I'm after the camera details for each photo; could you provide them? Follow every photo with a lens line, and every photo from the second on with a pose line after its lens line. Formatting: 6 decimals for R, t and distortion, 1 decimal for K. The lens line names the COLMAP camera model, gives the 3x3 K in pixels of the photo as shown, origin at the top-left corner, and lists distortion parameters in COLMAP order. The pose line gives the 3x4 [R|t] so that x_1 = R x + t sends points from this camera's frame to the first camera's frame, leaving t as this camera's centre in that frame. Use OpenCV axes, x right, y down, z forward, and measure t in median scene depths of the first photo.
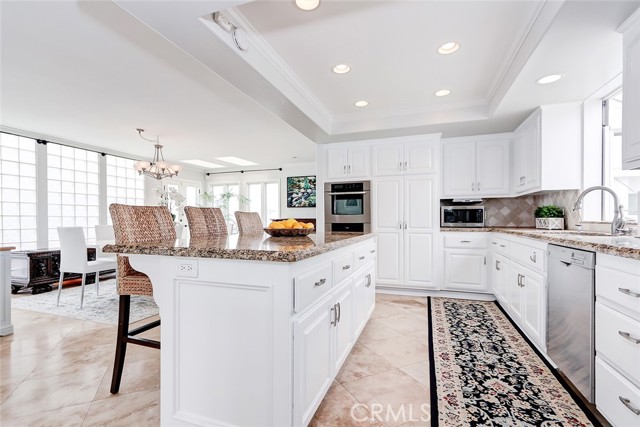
lens RADIAL K [[297.1, 0, 322.4], [0, 297.1, 221.4], [0, 0, 1]] dist [0.013074, -0.004053]
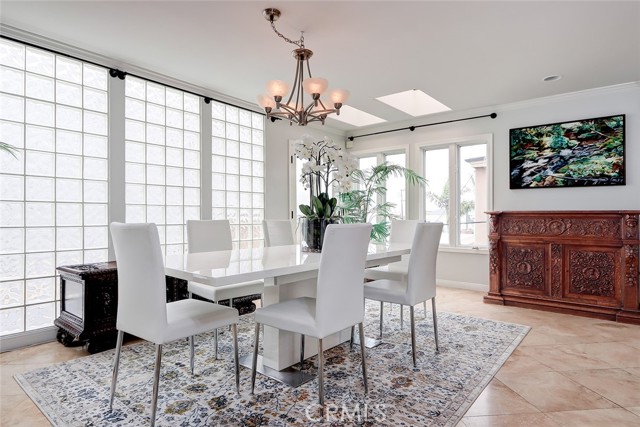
lens RADIAL K [[366.2, 0, 320.6], [0, 366.2, 214.6], [0, 0, 1]] dist [0.001969, 0.000661]
pose [[0.941812, 0.005272, -0.336097, -0.367929], [-0.007673, 0.999954, -0.005816, 0.005478], [0.336051, 0.008057, 0.941809, 0.524208]]
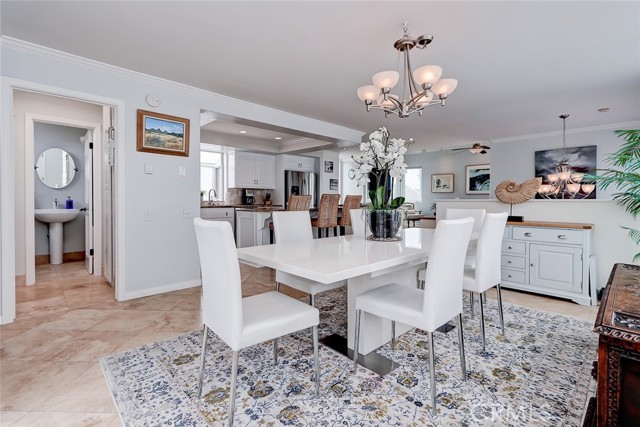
lens RADIAL K [[297.1, 0, 319.2], [0, 297.1, 202.9], [0, 0, 1]] dist [0.013074, -0.004053]
pose [[-0.894328, -0.004178, 0.447393, -0.721299], [0.003820, 0.999849, 0.016973, -0.013838], [-0.447396, 0.016888, -0.894176, 1.670783]]
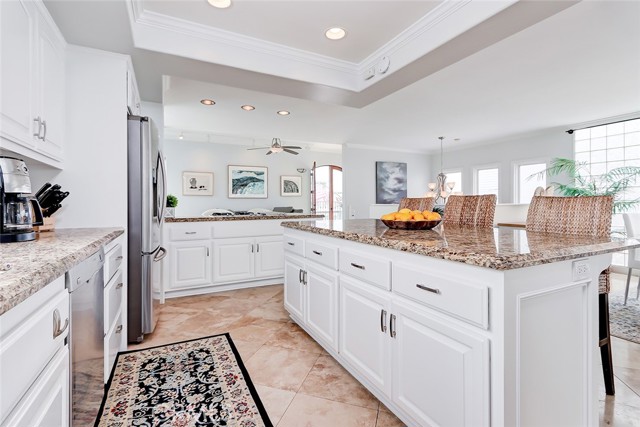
lens RADIAL K [[297.1, 0, 314.0], [0, 297.1, 202.5], [0, 0, 1]] dist [0.013074, -0.004053]
pose [[-0.699213, 0.006032, -0.714888, 0.402022], [0.002495, 0.999979, 0.005998, -0.019851], [0.714909, 0.002410, -0.699213, 0.800462]]
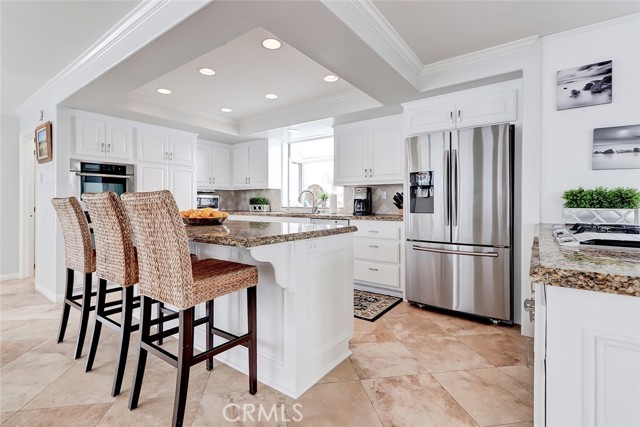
lens RADIAL K [[297.1, 0, 311.5], [0, 297.1, 203.2], [0, 0, 1]] dist [0.013074, -0.004053]
pose [[0.299970, 0.000932, 0.953948, -0.556318], [0.007708, 0.999965, -0.003401, -0.010527], [-0.953918, 0.008373, 0.299952, 0.193012]]
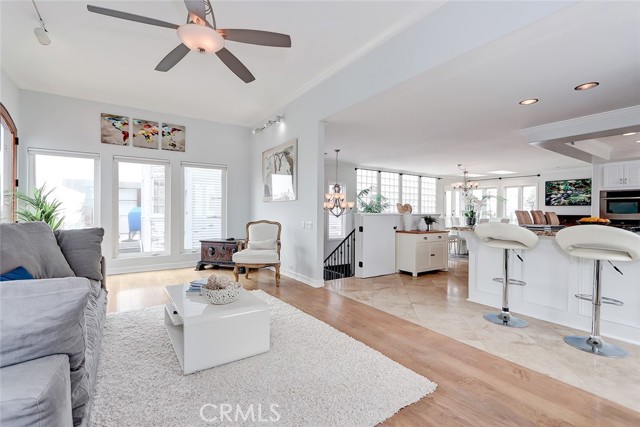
lens RADIAL K [[297.1, 0, 314.5], [0, 297.1, 215.2], [0, 0, 1]] dist [0.013074, -0.004053]
pose [[0.793307, 0.018131, -0.608552, -0.211379], [-0.016777, 0.999828, 0.007918, -0.001430], [0.608591, 0.003928, 0.793475, -1.017303]]
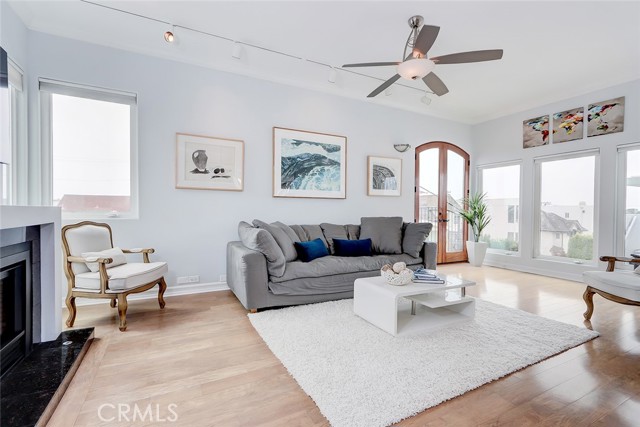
lens RADIAL K [[297.1, 0, 309.9], [0, 297.1, 214.2], [0, 0, 1]] dist [0.013074, -0.004053]
pose [[-0.694215, 0.009977, -0.719698, -0.062021], [-0.008321, 0.999726, 0.021884, -0.006045], [0.719719, 0.021181, -0.693942, -0.356228]]
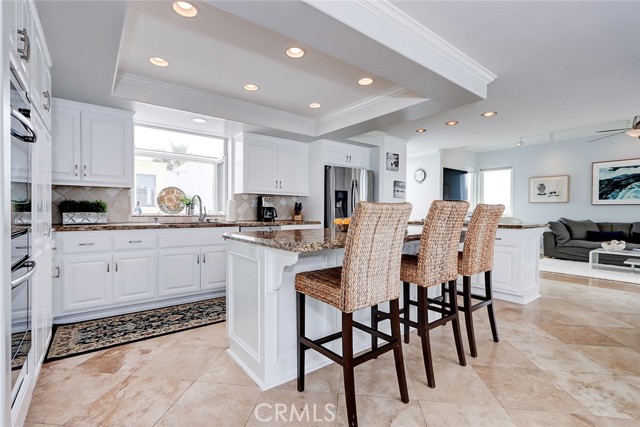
lens RADIAL K [[297.1, 0, 320.5], [0, 297.1, 211.3], [0, 0, 1]] dist [0.013074, -0.004053]
pose [[-0.842684, -0.001735, 0.538405, -0.320575], [0.001136, 0.999987, 0.005001, -0.015555], [-0.538407, 0.004826, -0.842671, 1.105001]]
